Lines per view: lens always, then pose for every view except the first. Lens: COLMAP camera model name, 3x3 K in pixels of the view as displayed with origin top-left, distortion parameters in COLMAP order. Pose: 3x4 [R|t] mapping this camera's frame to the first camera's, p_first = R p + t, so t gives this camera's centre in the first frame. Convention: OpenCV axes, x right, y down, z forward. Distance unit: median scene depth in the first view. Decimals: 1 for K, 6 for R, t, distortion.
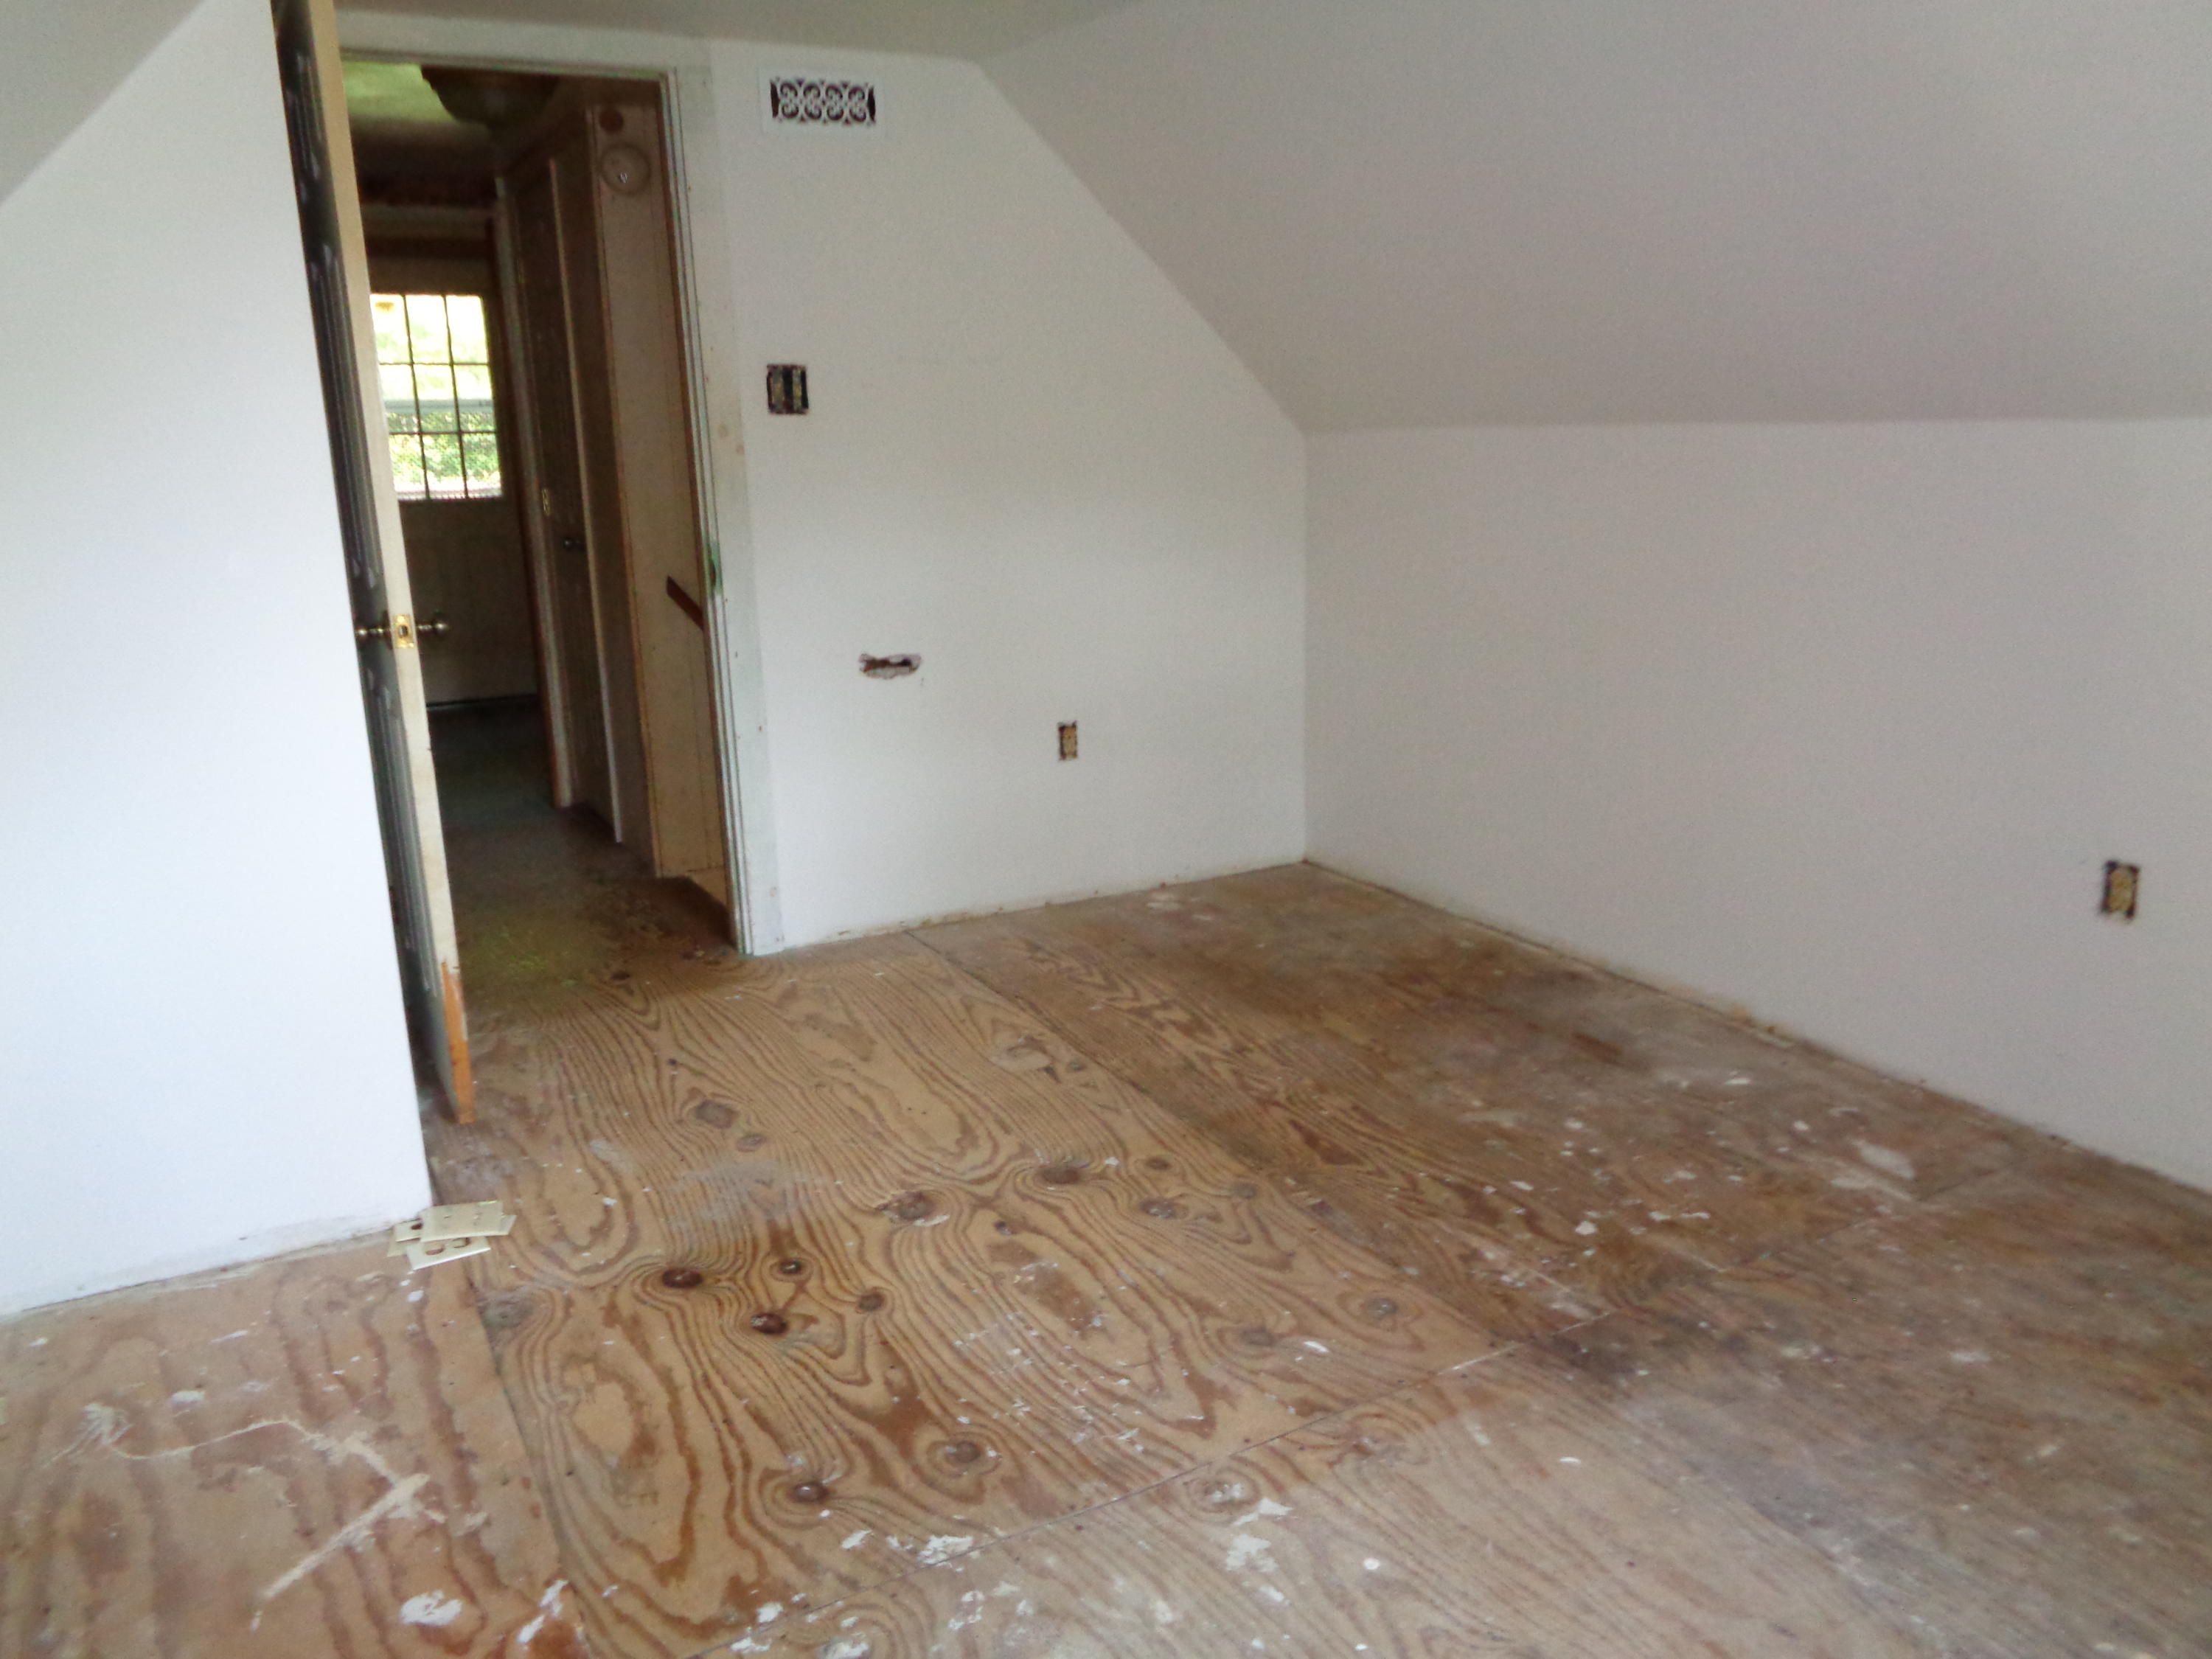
lens RADIAL K [[1656.6, 0, 1114.5], [0, 1656.6, 833.0], [0, 0, 1]] dist [0.003965, -0.009156]
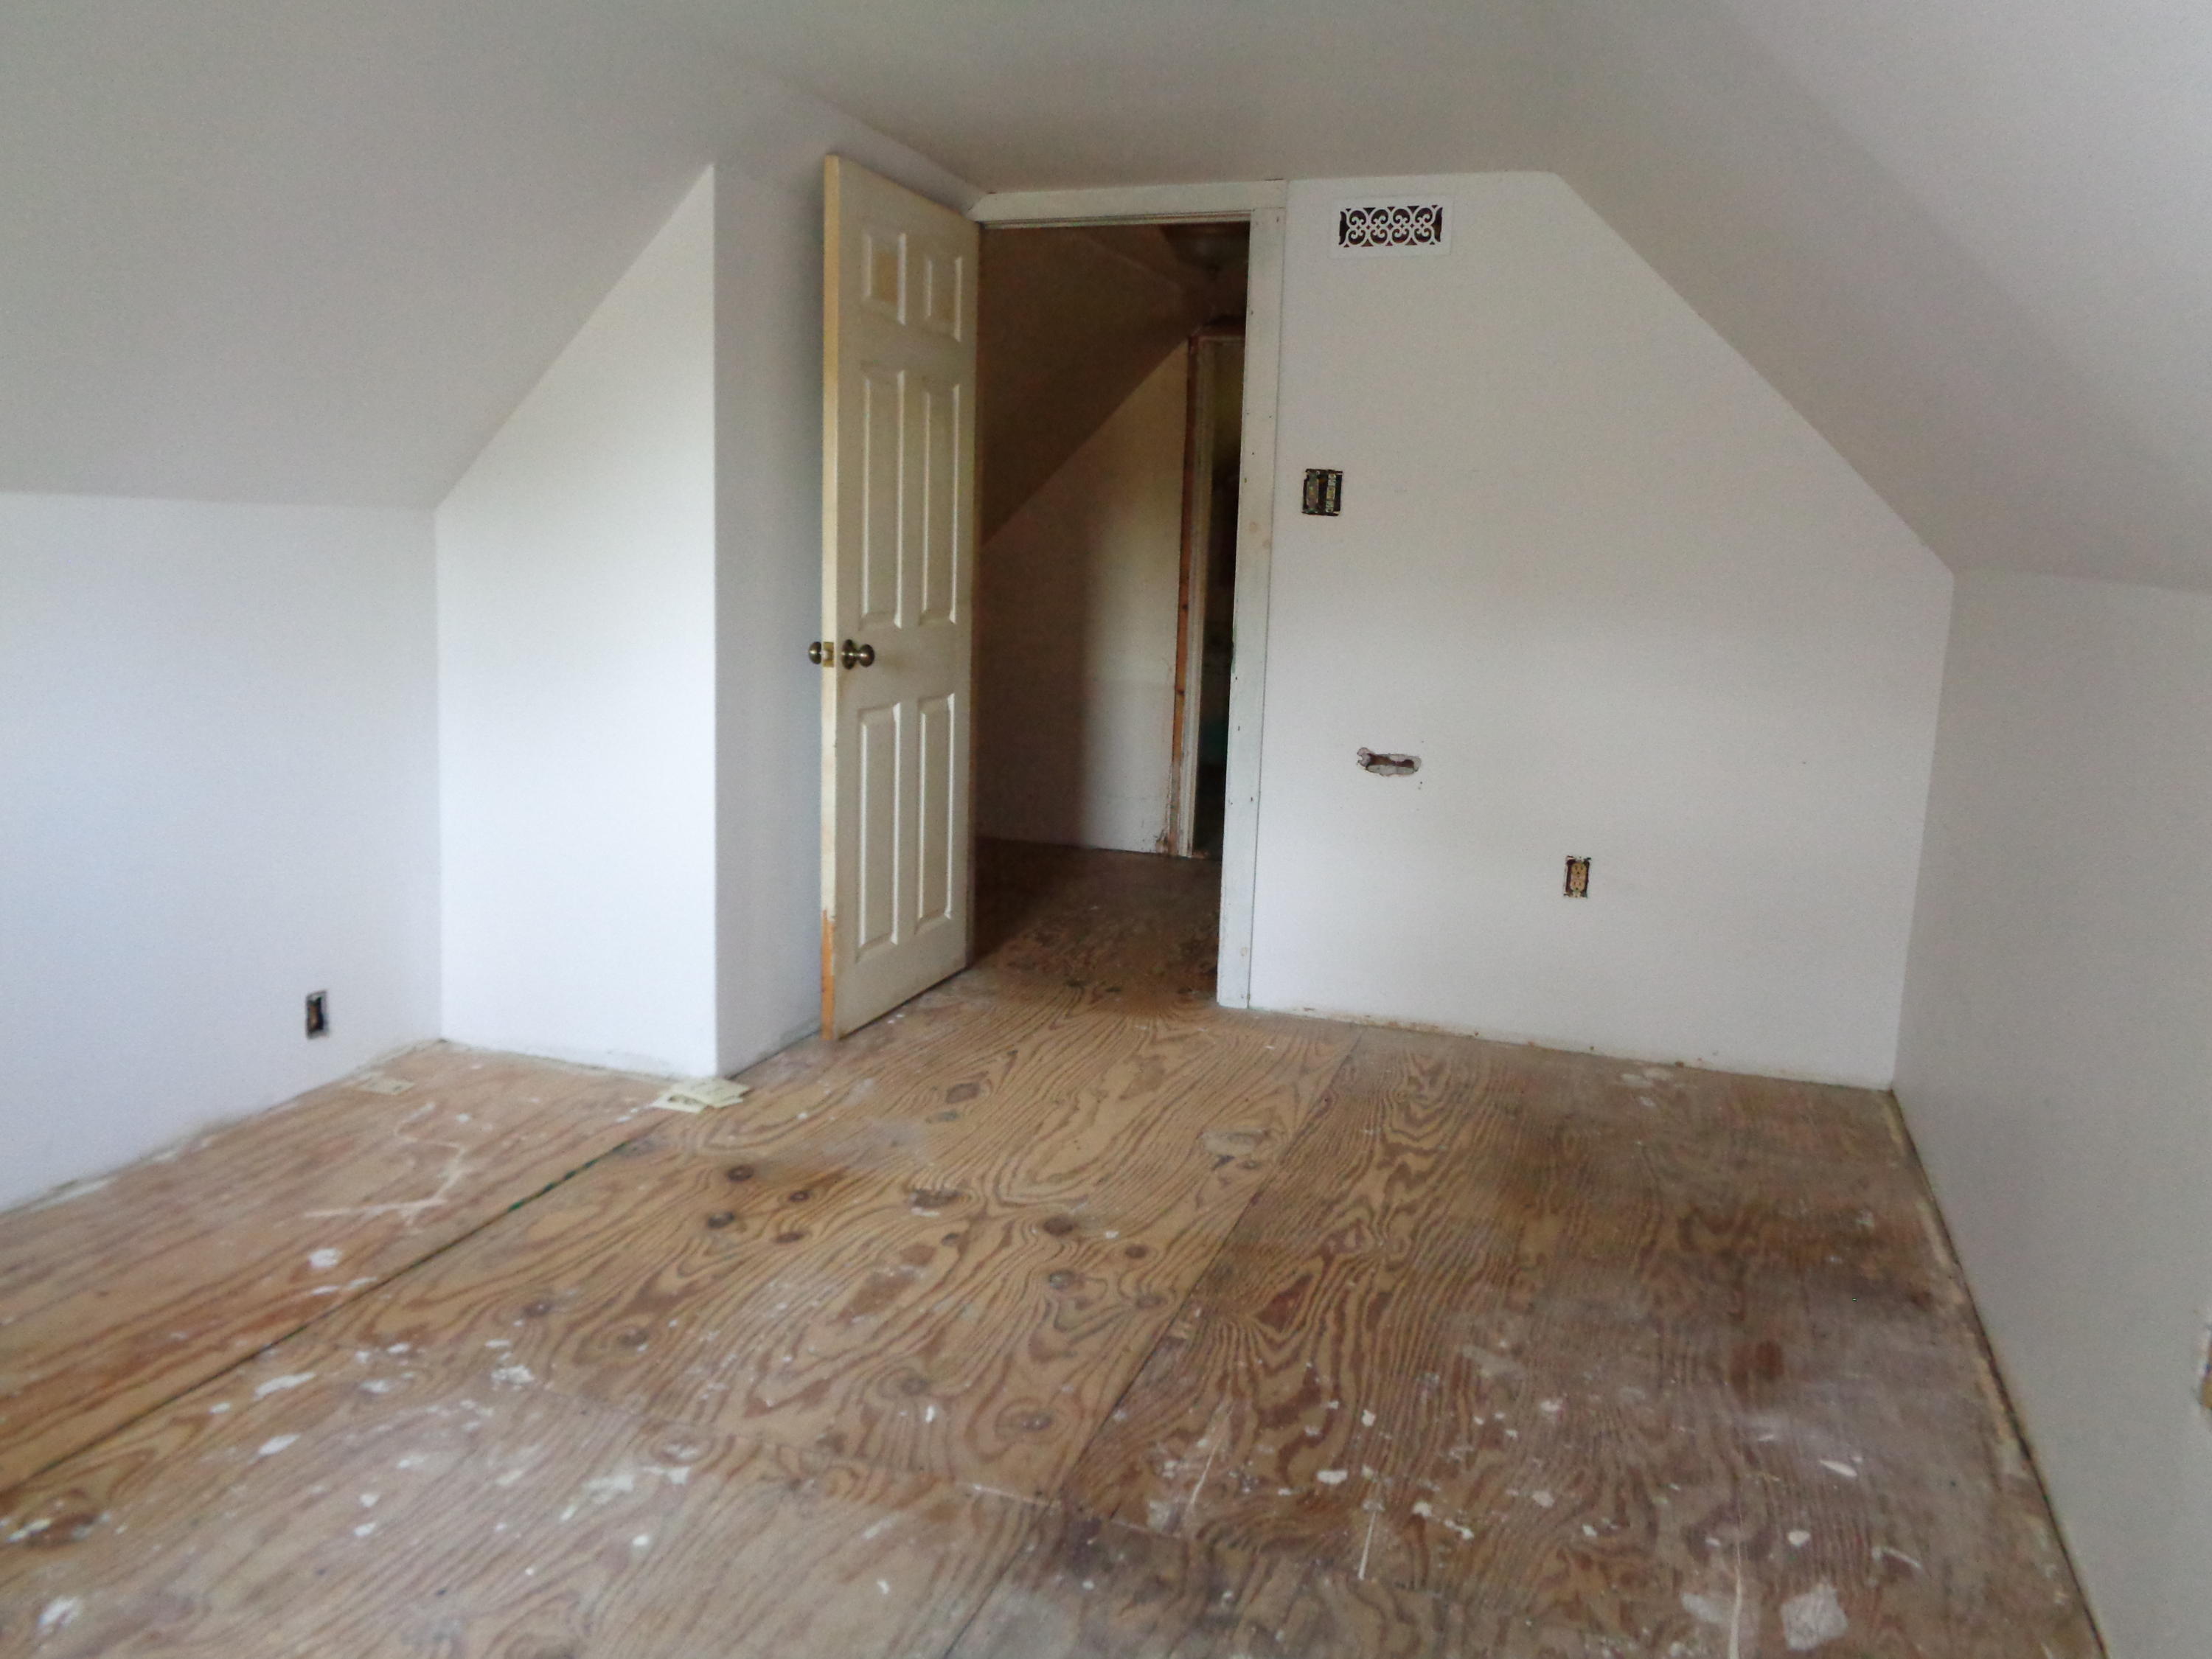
lens RADIAL K [[1656.6, 0, 1107.0], [0, 1656.6, 825.6], [0, 0, 1]] dist [0.003965, -0.009156]
pose [[0.667299, 0.176123, -0.723666, 0.697759], [-0.225443, 0.973821, 0.029122, -0.077381], [0.709850, 0.143713, 0.689535, 0.260017]]
